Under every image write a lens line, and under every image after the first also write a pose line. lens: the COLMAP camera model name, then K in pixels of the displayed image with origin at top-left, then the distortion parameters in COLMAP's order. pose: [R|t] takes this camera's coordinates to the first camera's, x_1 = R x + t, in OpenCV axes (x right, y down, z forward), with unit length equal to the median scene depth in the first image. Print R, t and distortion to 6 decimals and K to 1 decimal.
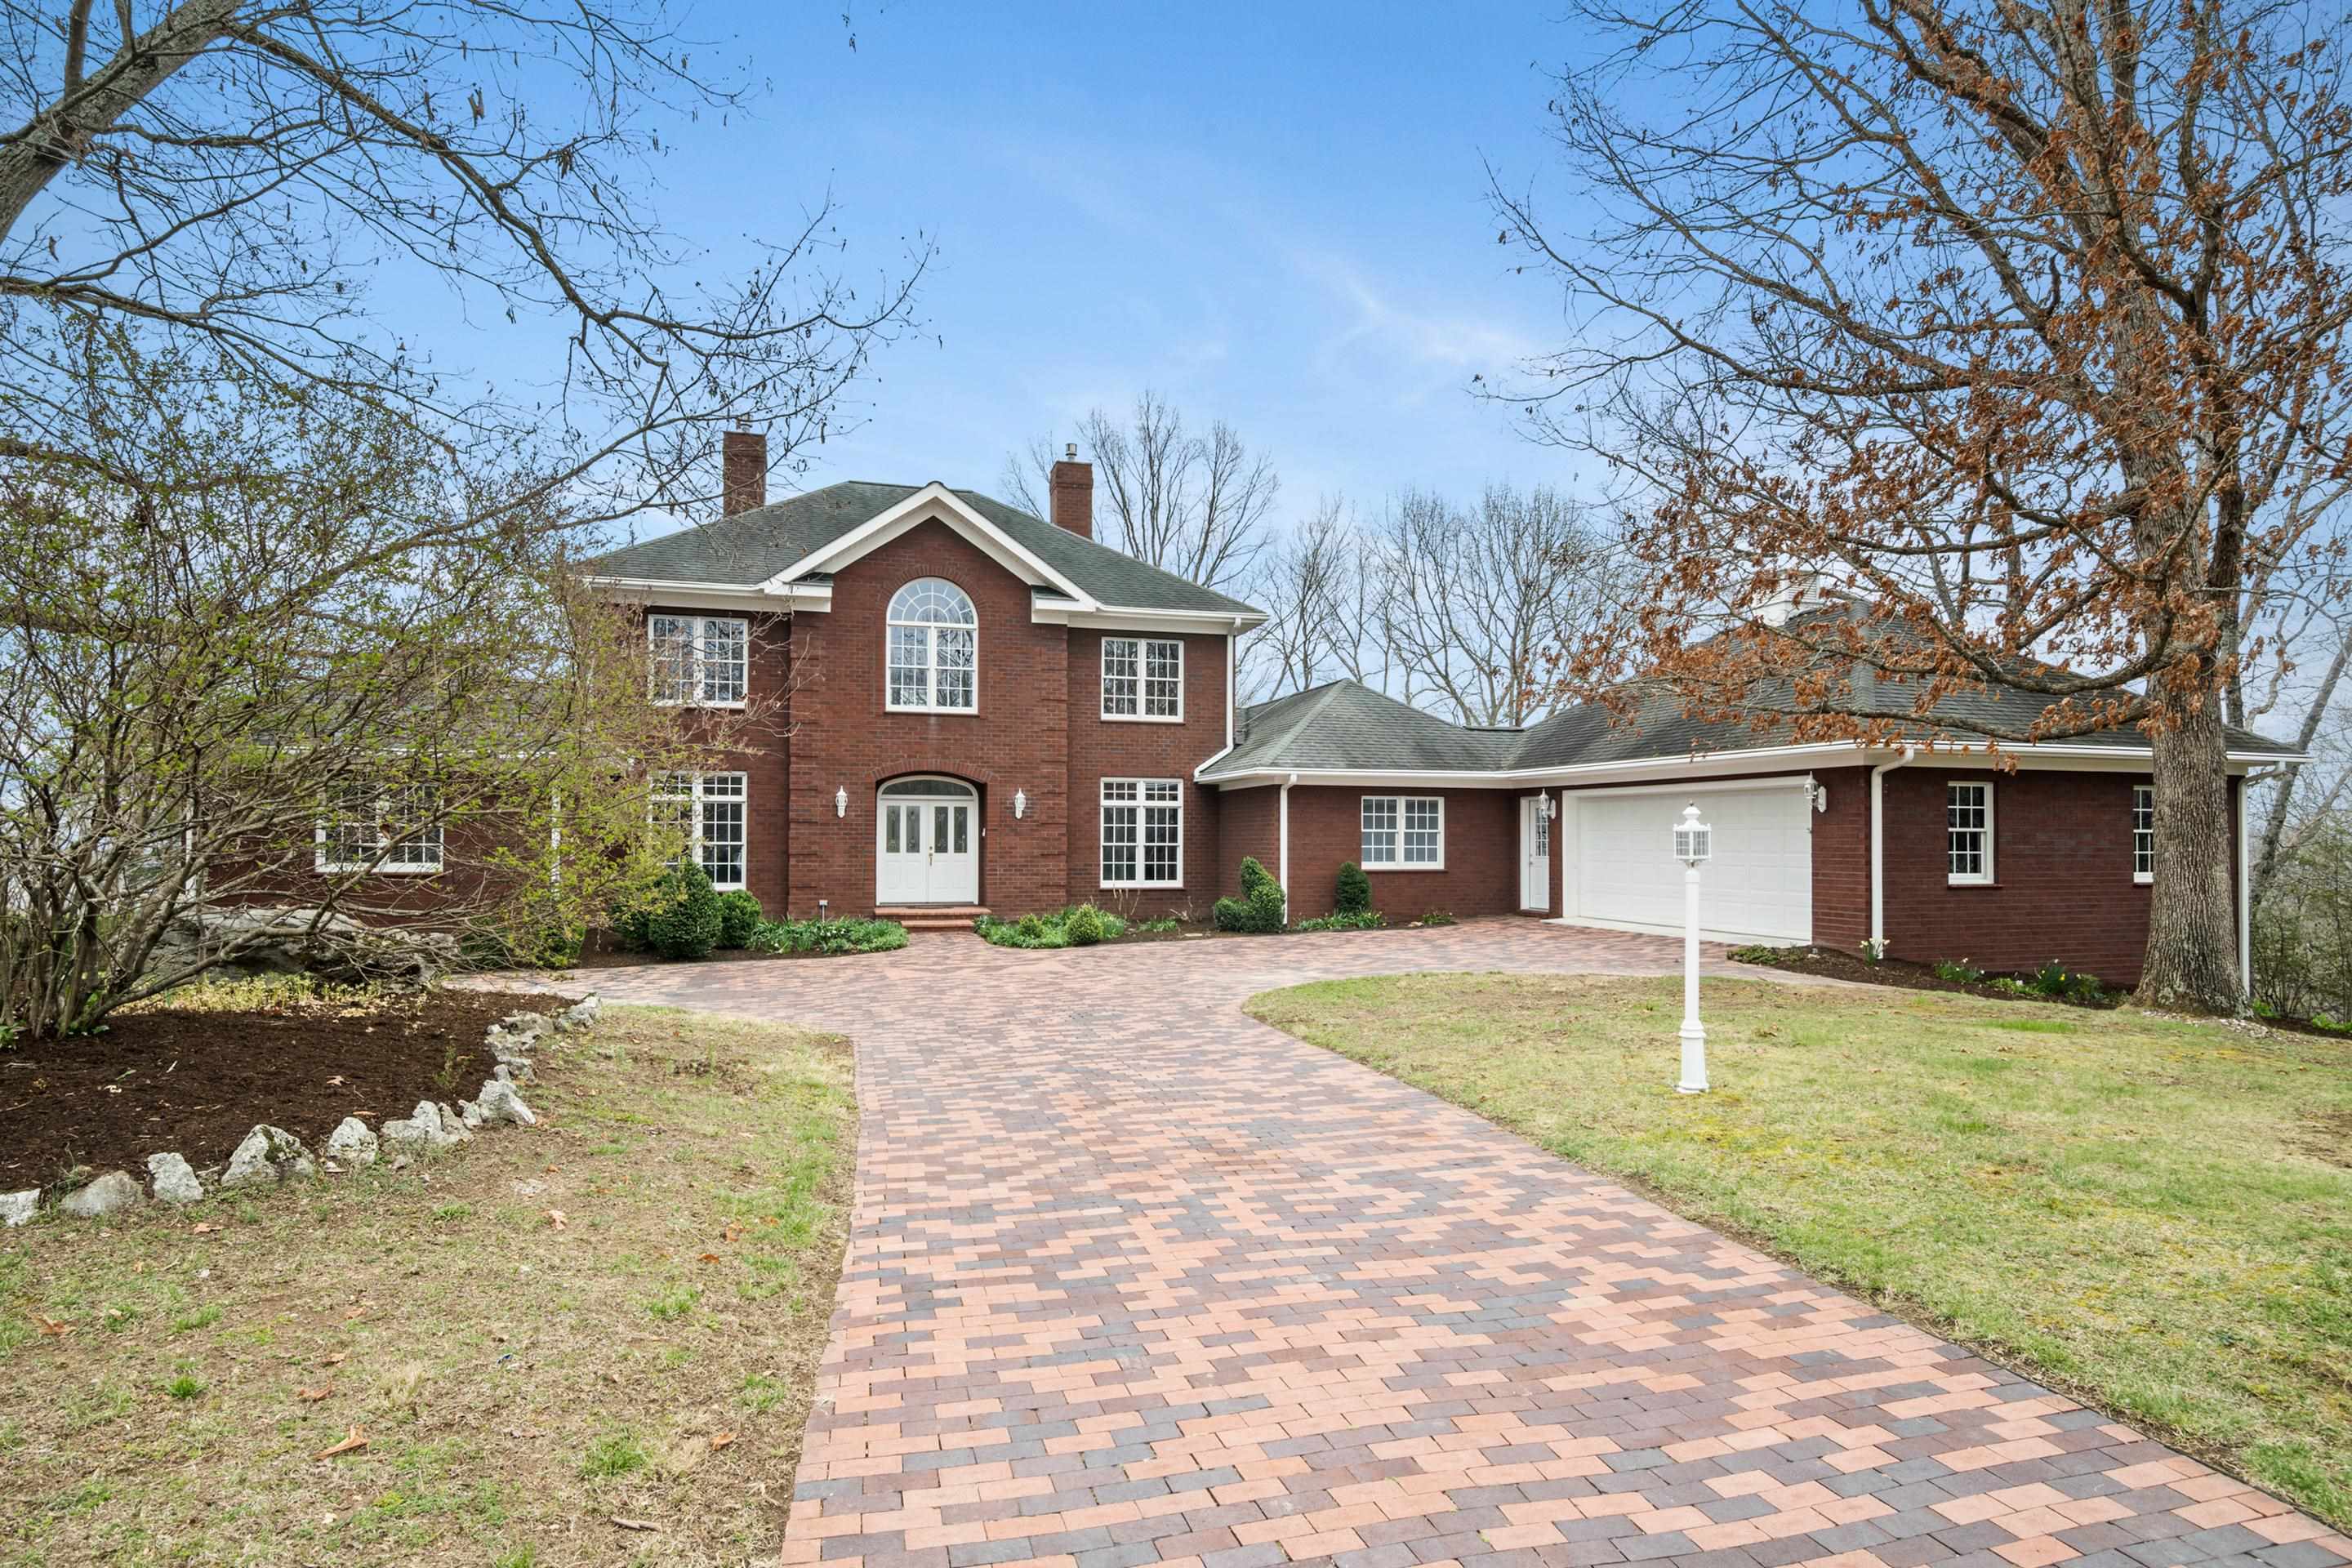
lens RADIAL K [[1223.6, 0, 1139.3], [0, 1223.6, 813.7], [0, 0, 1]] dist [-0.006056, 0.000082]
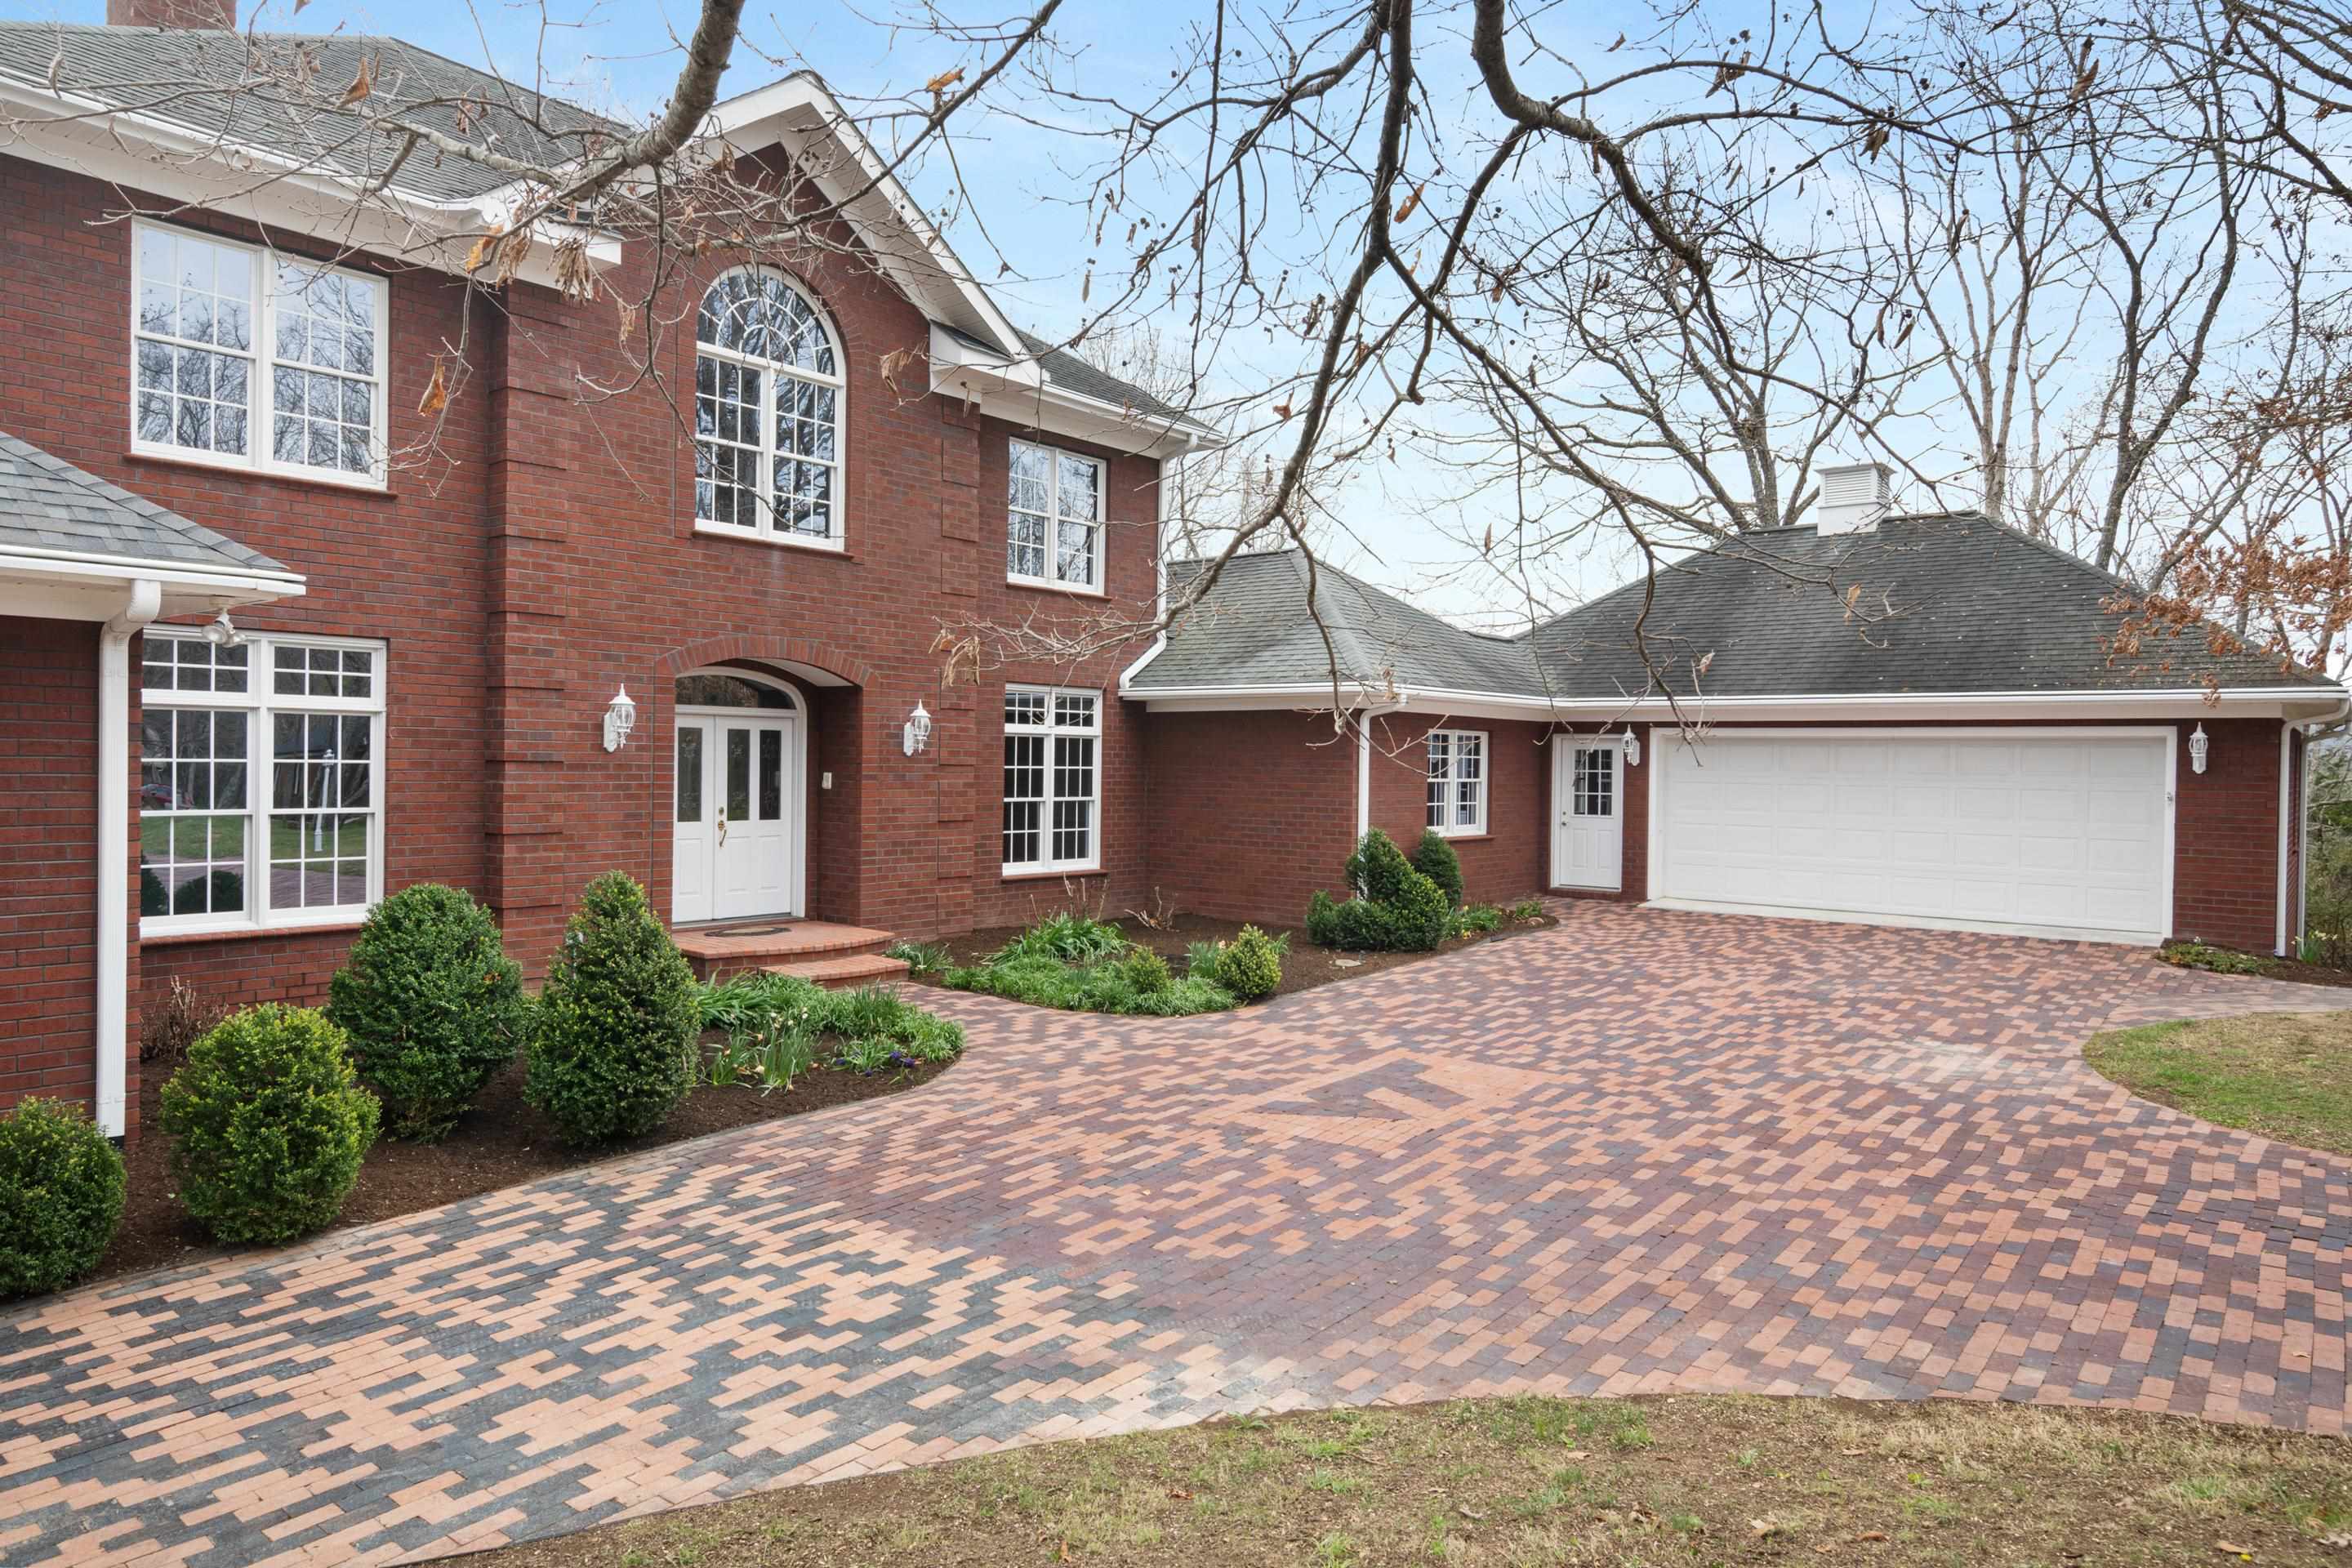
lens RADIAL K [[1416.4, 0, 1136.3], [0, 1416.4, 792.0], [0, 0, 1]] dist [-0.003317, 0.000209]
pose [[0.838858, -0.003766, 0.544337, -0.358857], [-0.020944, 0.999012, 0.039188, -0.006606], [-0.543947, -0.044274, 0.837951, 0.432110]]
